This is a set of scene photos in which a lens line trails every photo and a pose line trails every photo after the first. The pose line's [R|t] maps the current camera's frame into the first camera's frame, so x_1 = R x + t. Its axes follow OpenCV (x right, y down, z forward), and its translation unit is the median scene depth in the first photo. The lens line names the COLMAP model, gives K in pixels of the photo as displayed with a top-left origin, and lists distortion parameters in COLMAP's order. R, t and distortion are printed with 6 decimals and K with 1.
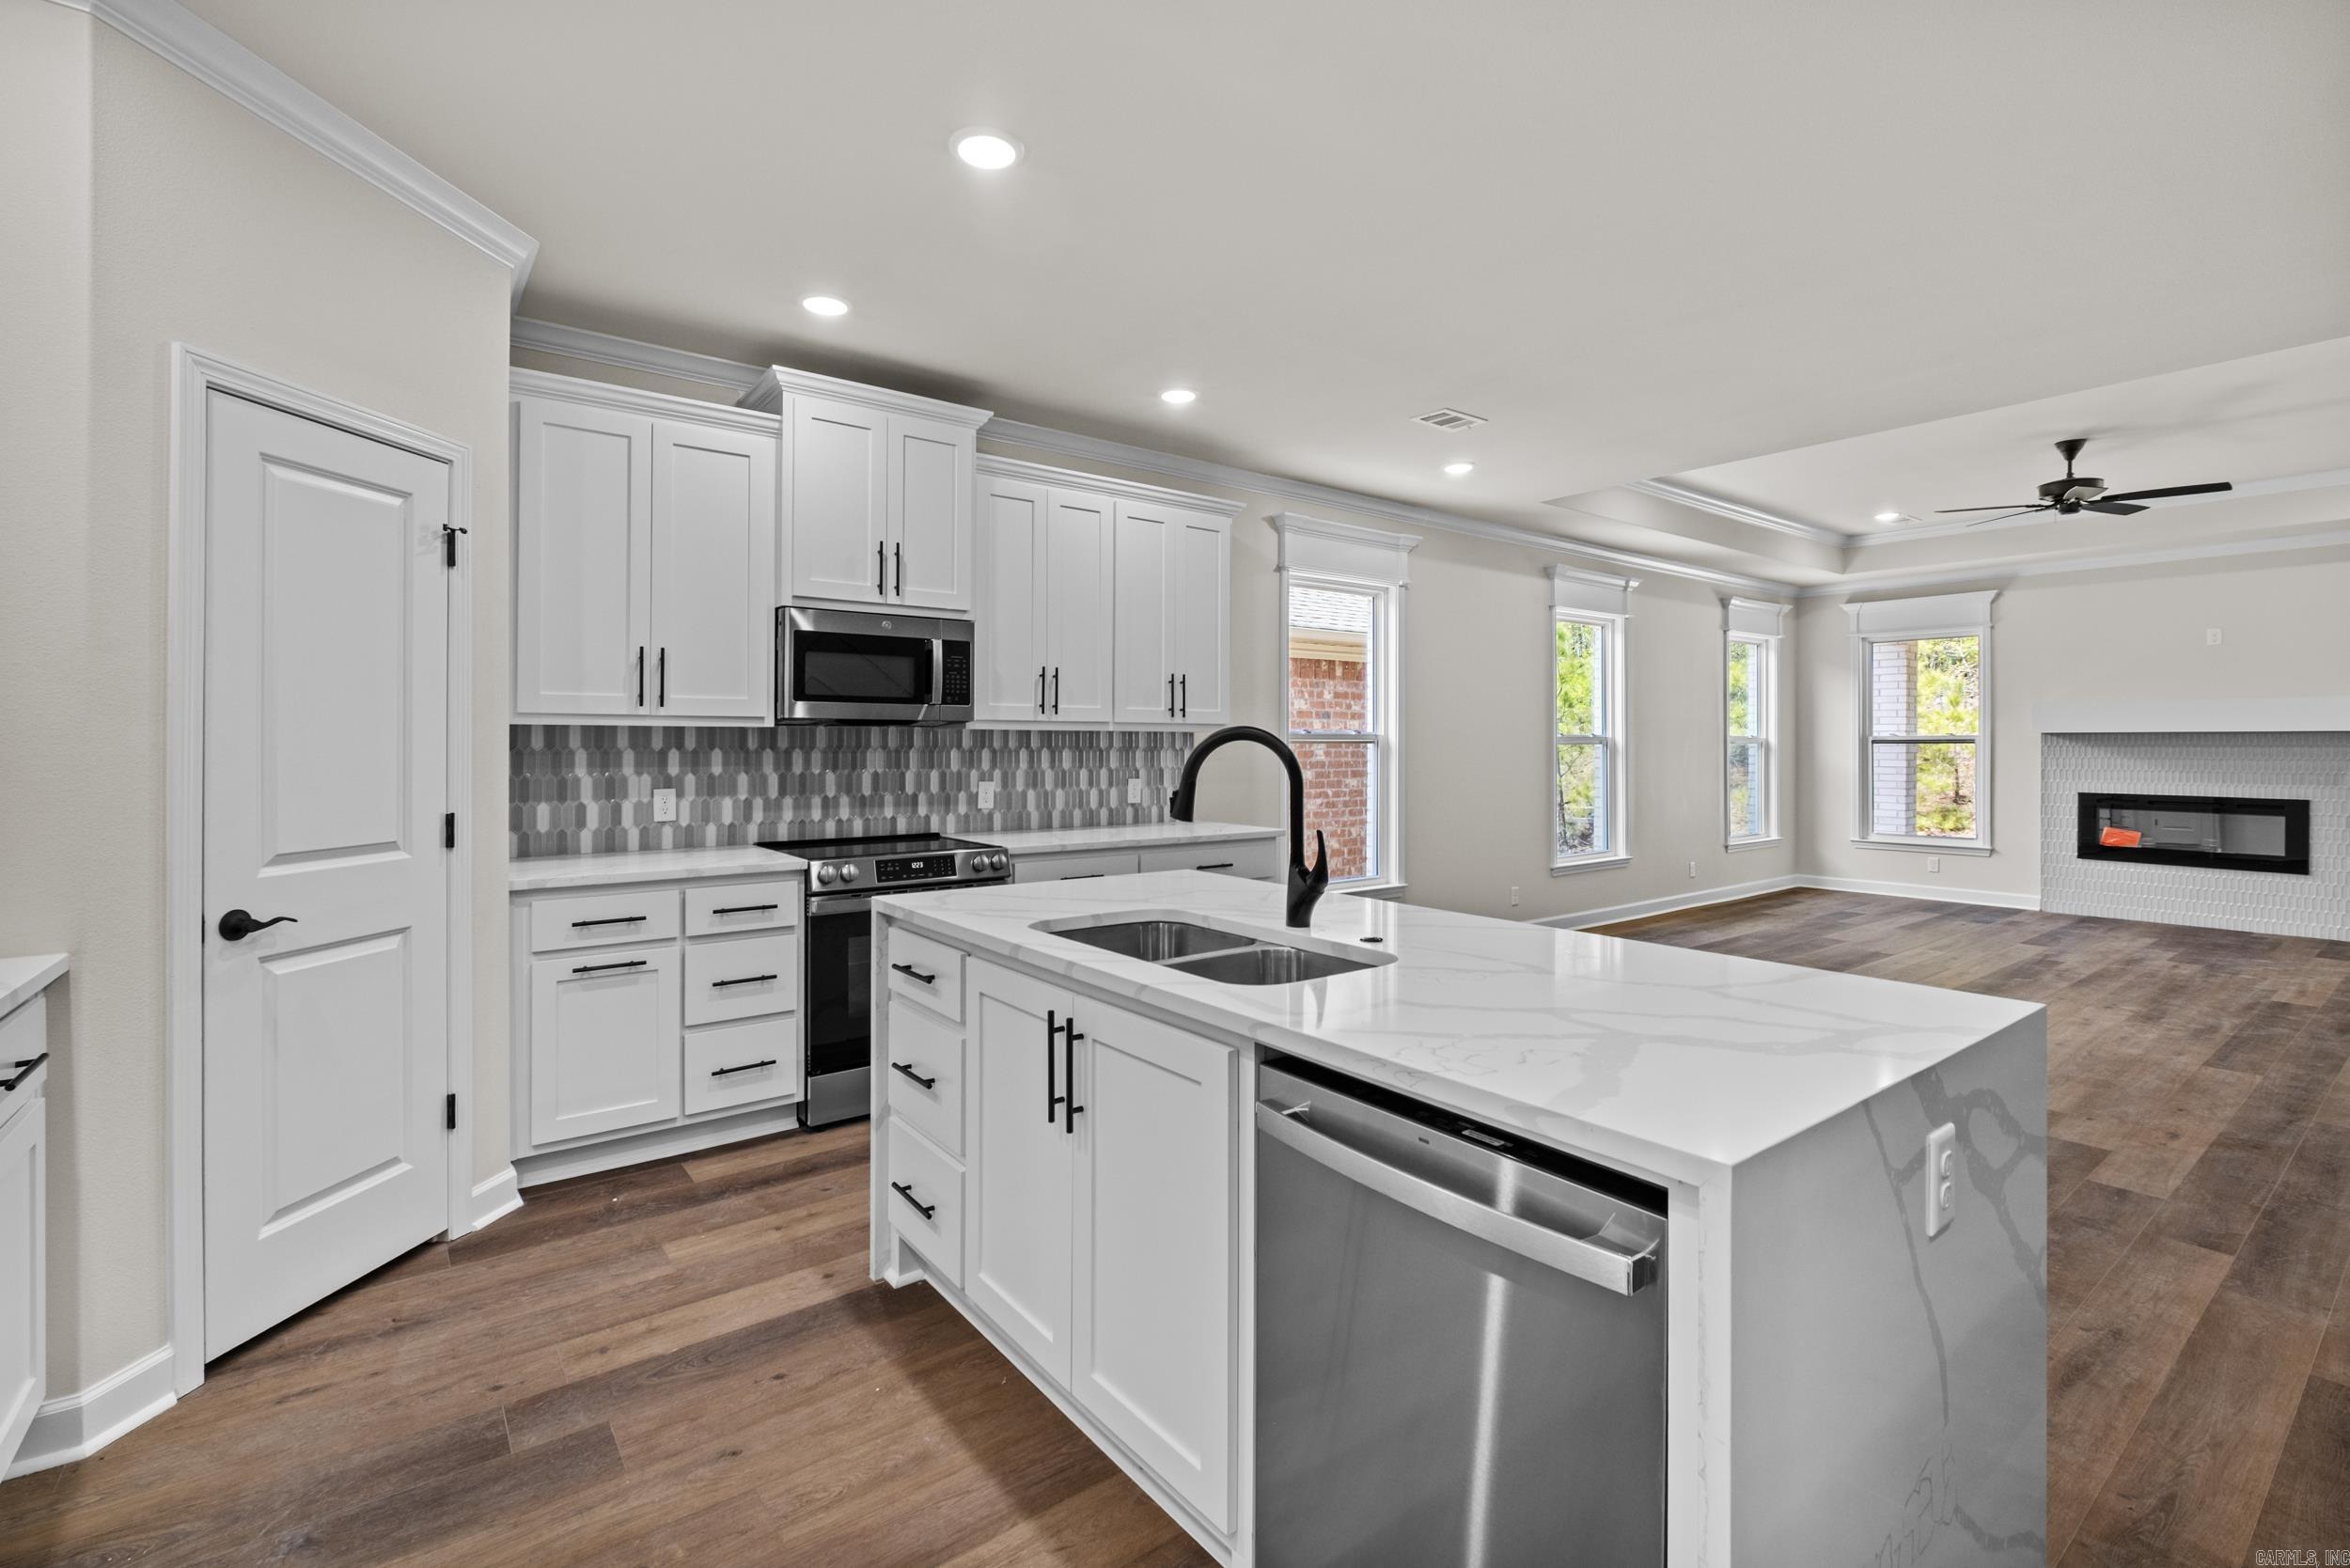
lens RADIAL K [[1035.0, 0, 1159.5], [0, 1035.0, 744.1], [0, 0, 1]] dist [-0.007407, -0.001313]
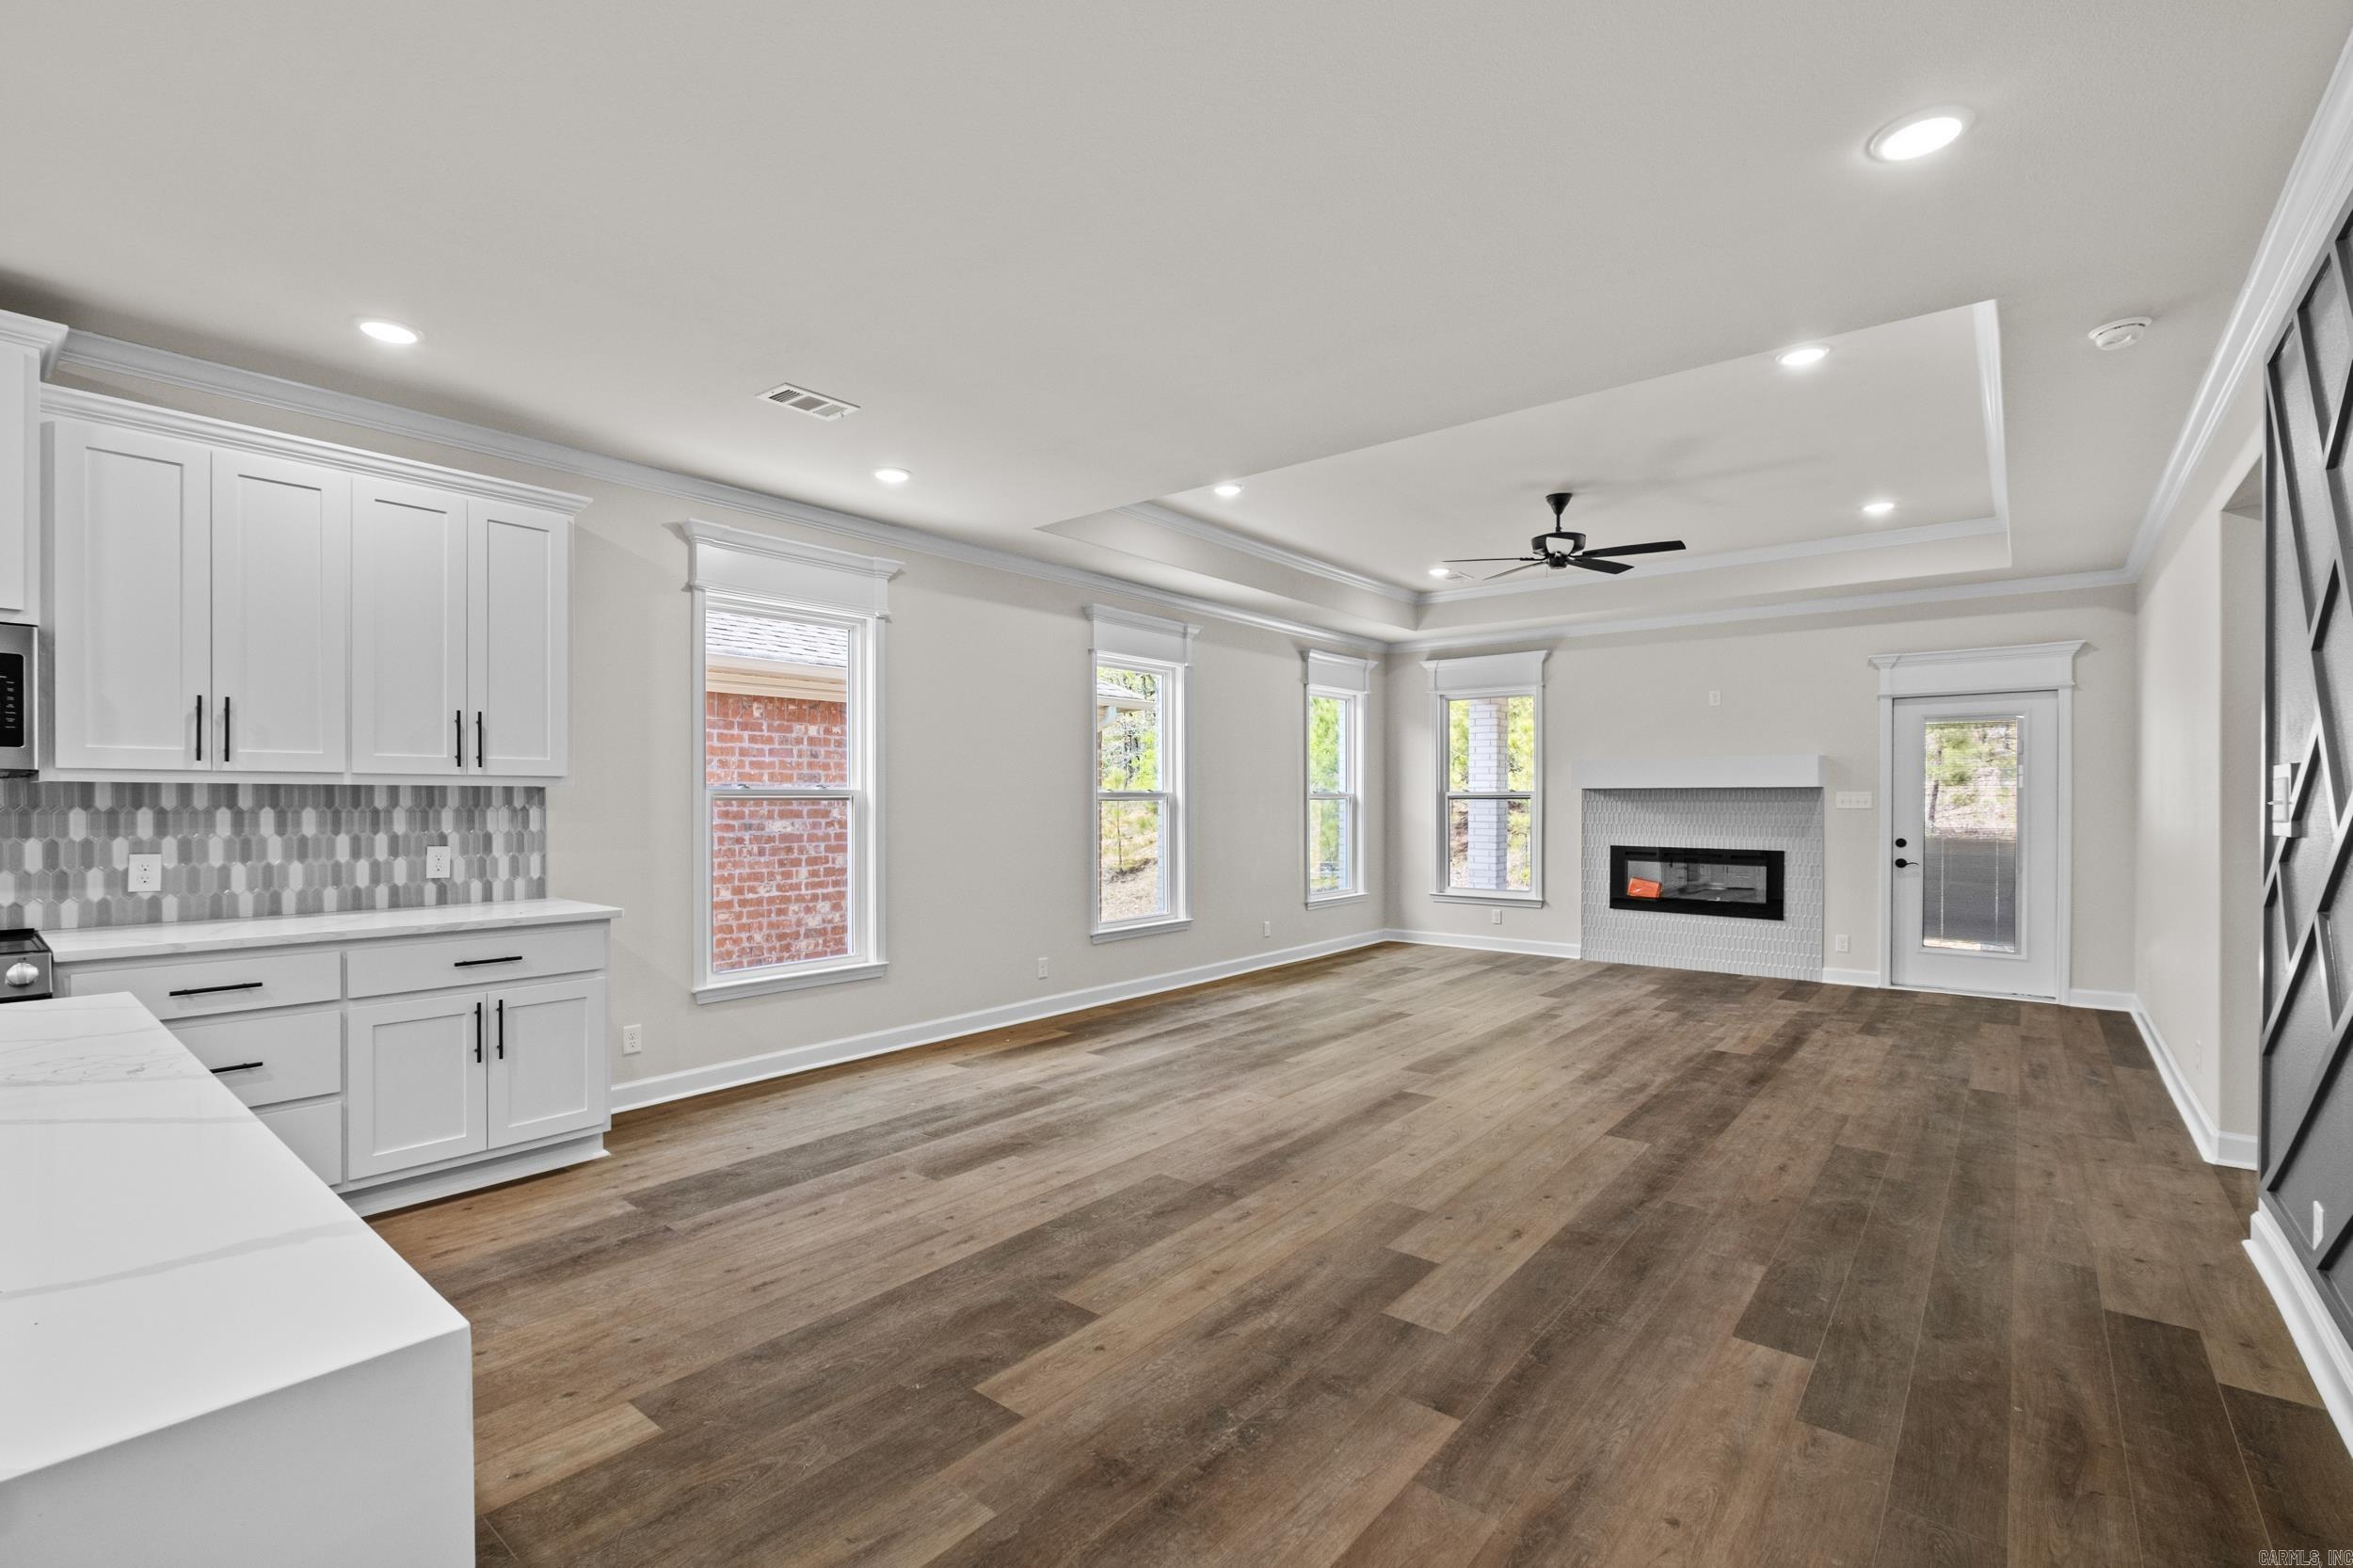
lens RADIAL K [[1036.2, 0, 1158.3], [0, 1036.2, 806.9], [0, 0, 1]] dist [-0.007407, -0.001313]
pose [[0.973322, -0.003224, 0.229421, 0.323305], [0.001615, 0.999973, 0.007202, -0.000719], [-0.229438, -0.006639, 0.973301, 0.128502]]
